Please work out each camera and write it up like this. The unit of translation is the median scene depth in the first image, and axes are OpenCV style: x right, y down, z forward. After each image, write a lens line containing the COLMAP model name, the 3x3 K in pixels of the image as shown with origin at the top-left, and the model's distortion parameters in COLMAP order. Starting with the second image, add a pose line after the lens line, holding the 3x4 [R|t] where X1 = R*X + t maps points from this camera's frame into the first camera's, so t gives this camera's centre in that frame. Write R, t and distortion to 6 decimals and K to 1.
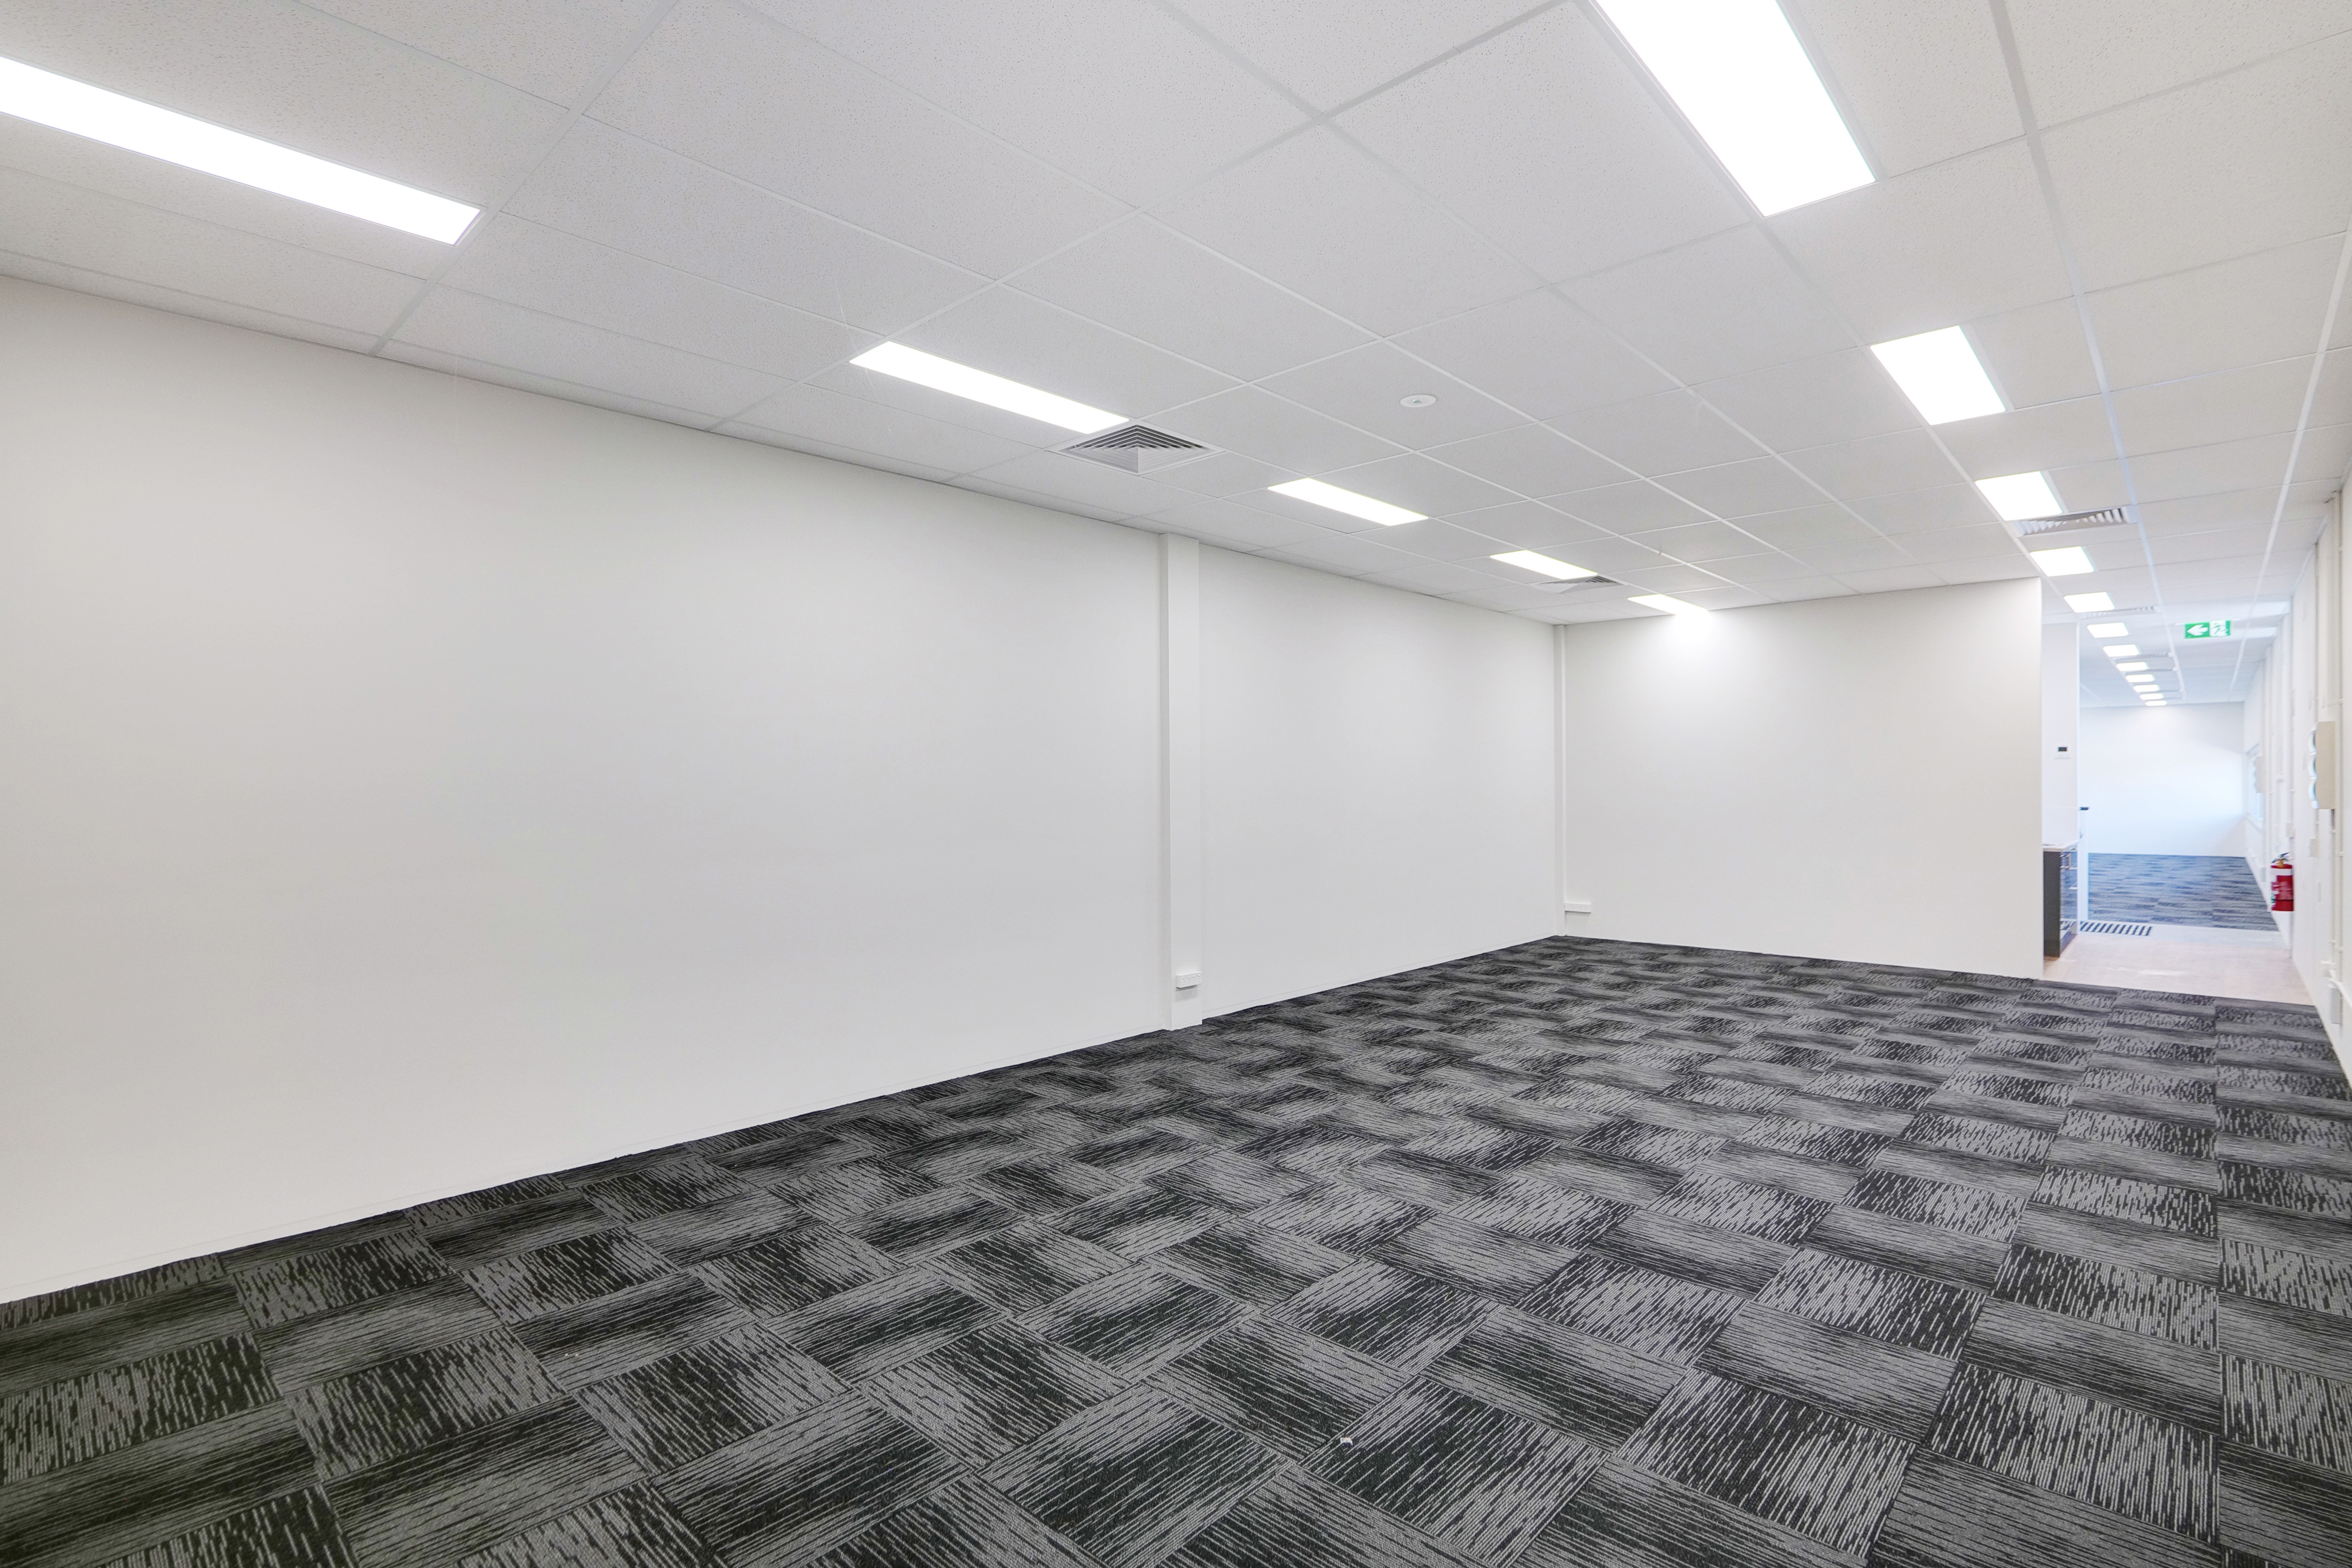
lens RADIAL K [[1100.1, 0, 1175.6], [0, 1100.1, 794.5], [0, 0, 1]] dist [-0.000859, 0.001949]
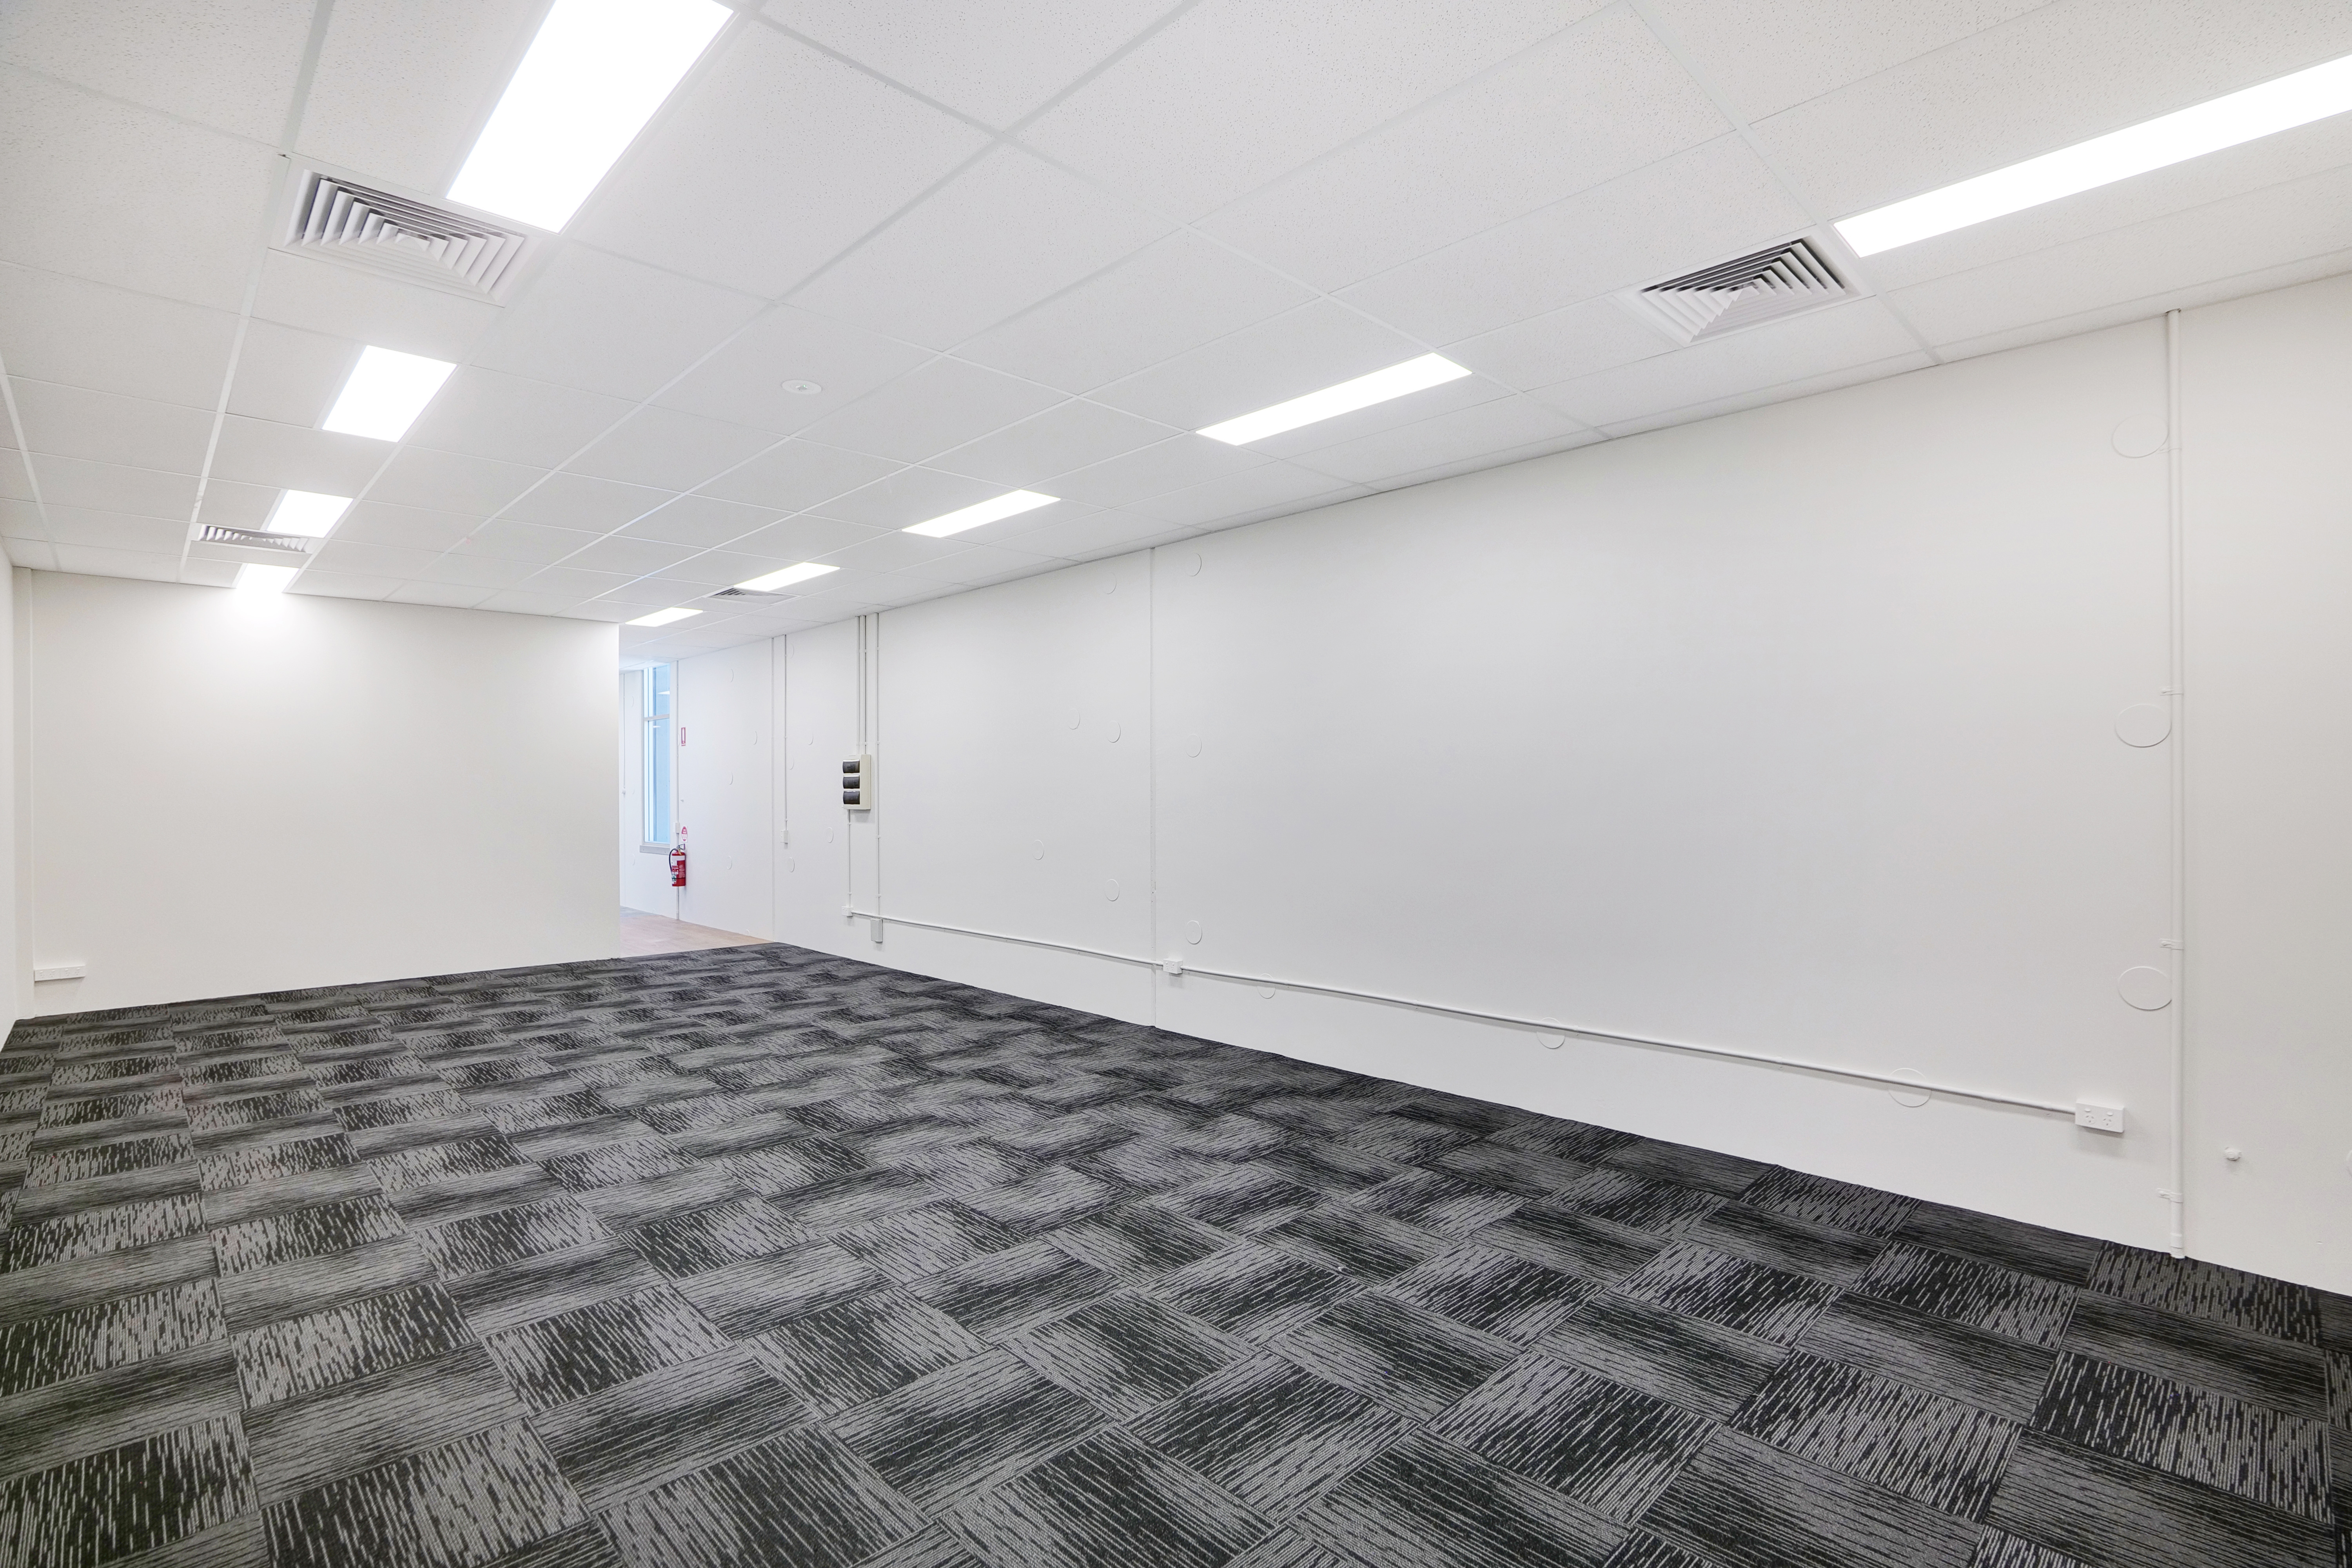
lens RADIAL K [[1100.1, 0, 1137.8], [0, 1100.1, 792.7], [0, 0, 1]] dist [-0.000859, 0.001949]
pose [[0.069564, 0.005077, 0.997565, -0.785024], [0.008966, 0.999943, -0.005714, -0.000486], [-0.997537, 0.009342, 0.069515, 0.732246]]
